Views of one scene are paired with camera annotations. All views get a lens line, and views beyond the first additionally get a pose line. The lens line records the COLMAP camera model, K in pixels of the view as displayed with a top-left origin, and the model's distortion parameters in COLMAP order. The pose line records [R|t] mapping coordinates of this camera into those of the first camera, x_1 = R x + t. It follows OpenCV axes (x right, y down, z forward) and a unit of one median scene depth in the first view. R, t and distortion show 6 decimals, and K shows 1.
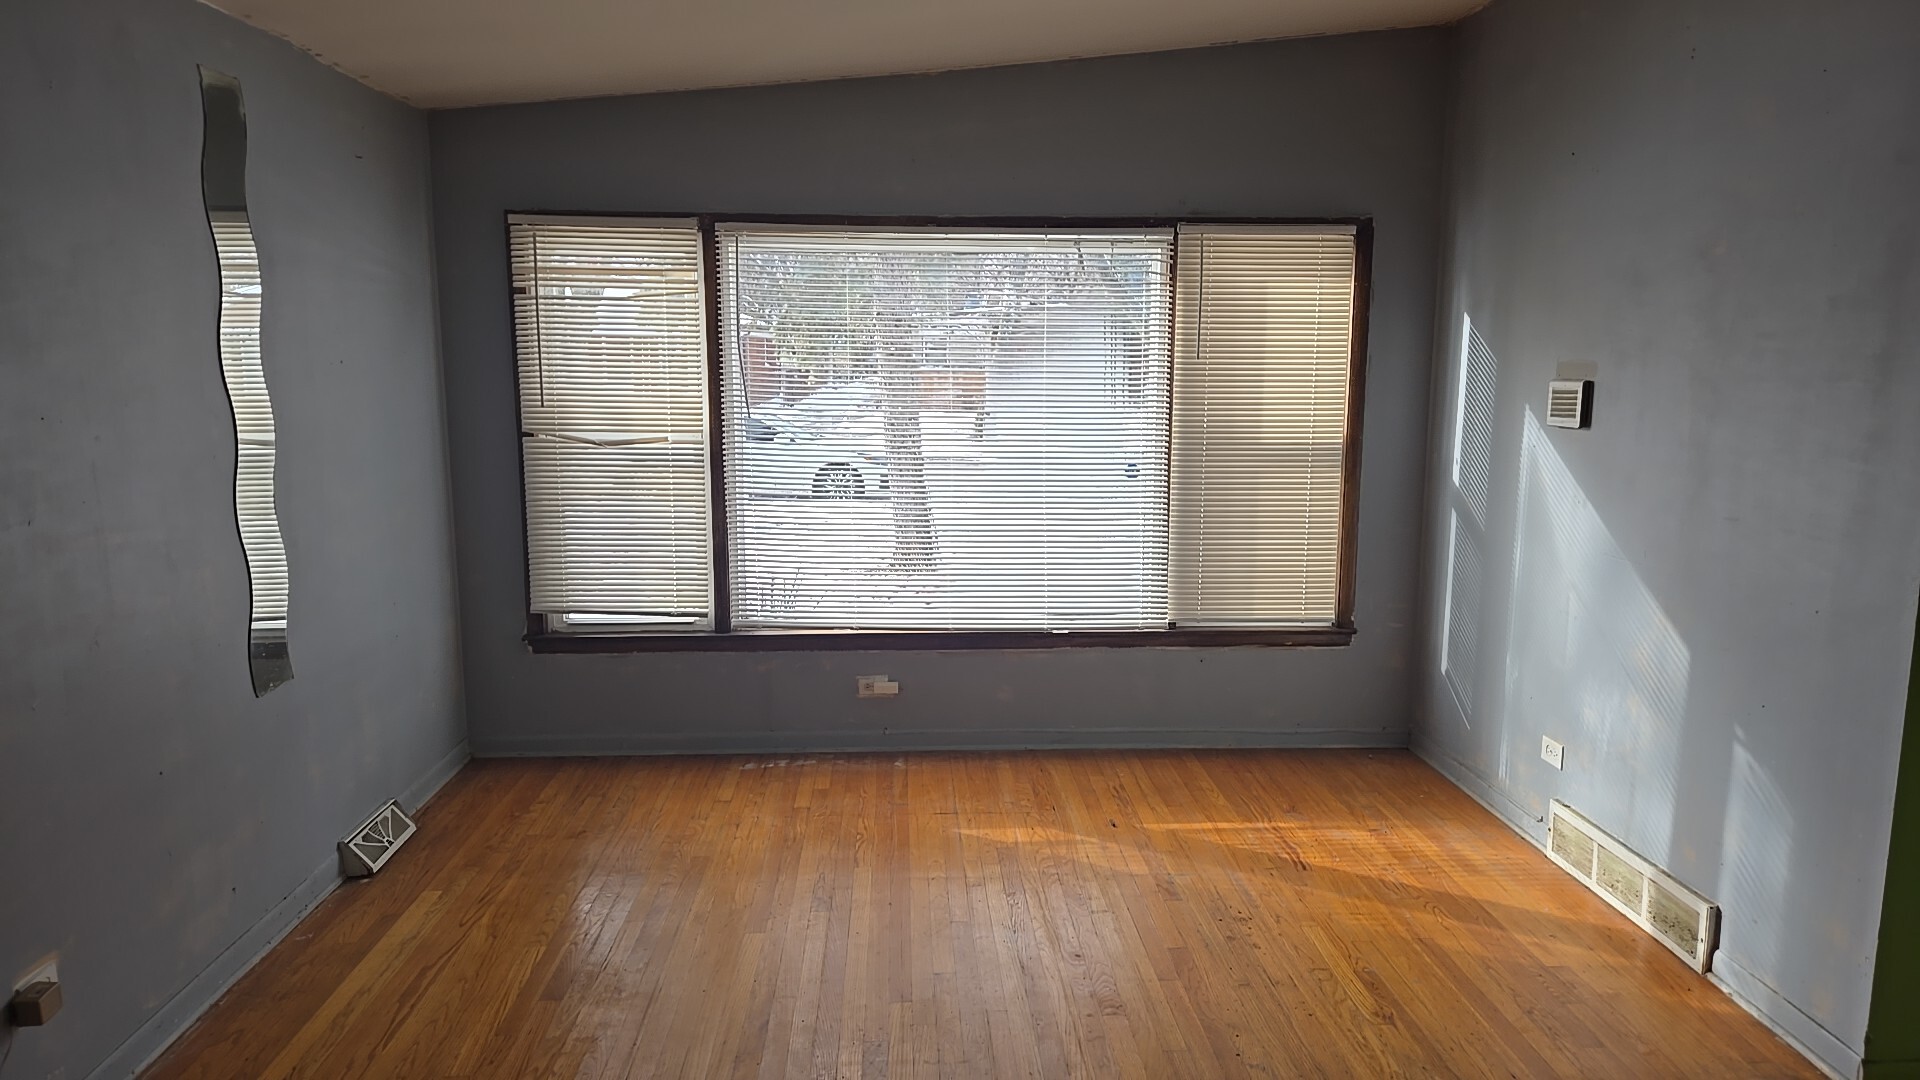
lens RADIAL K [[1247.9, 0, 959.9], [0, 1247.9, 543.1], [0, 0, 1]] dist [0.013297, -0.010214]
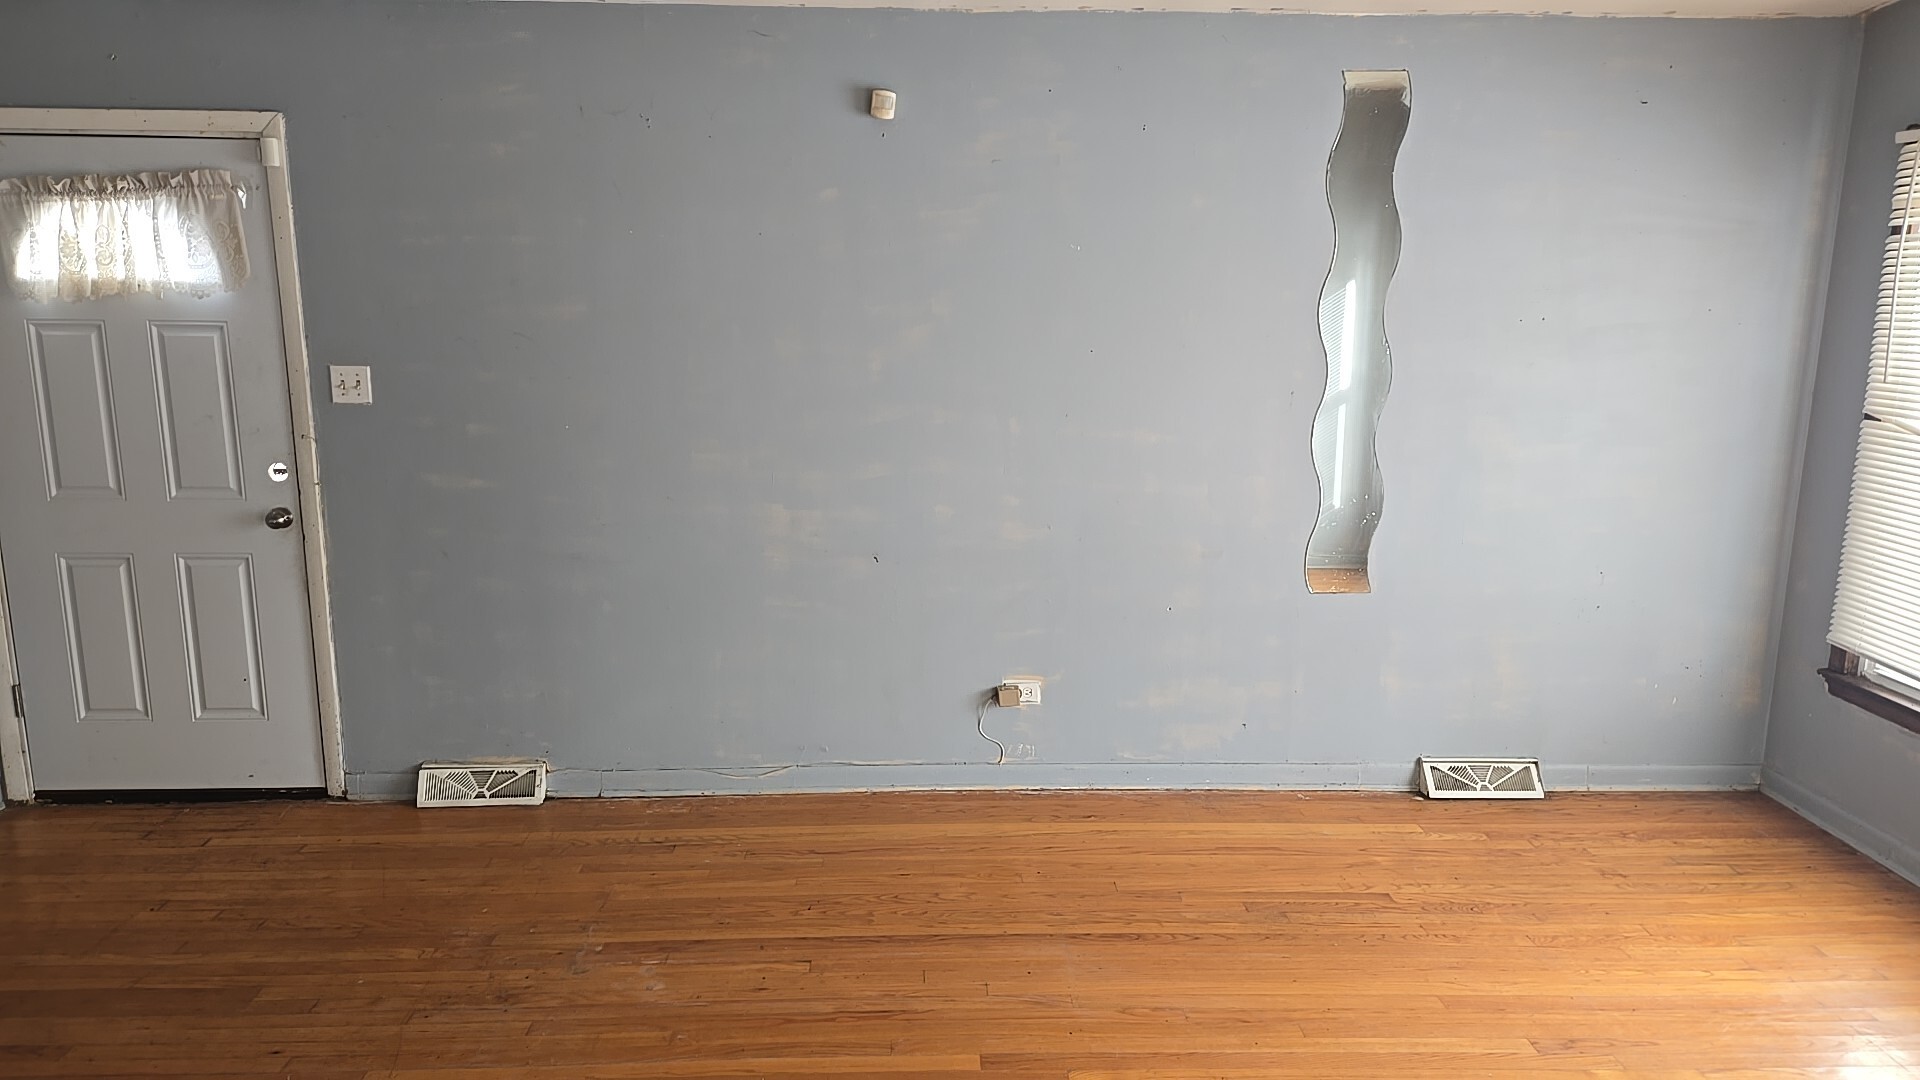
lens RADIAL K [[1247.9, 0, 954.5], [0, 1247.9, 542.6], [0, 0, 1]] dist [0.013297, -0.010214]
pose [[-0.016479, 0.191497, -0.981355, 0.610404], [-0.156702, 0.968865, 0.191691, -0.099226], [0.987508, 0.156939, 0.014042, 0.609077]]
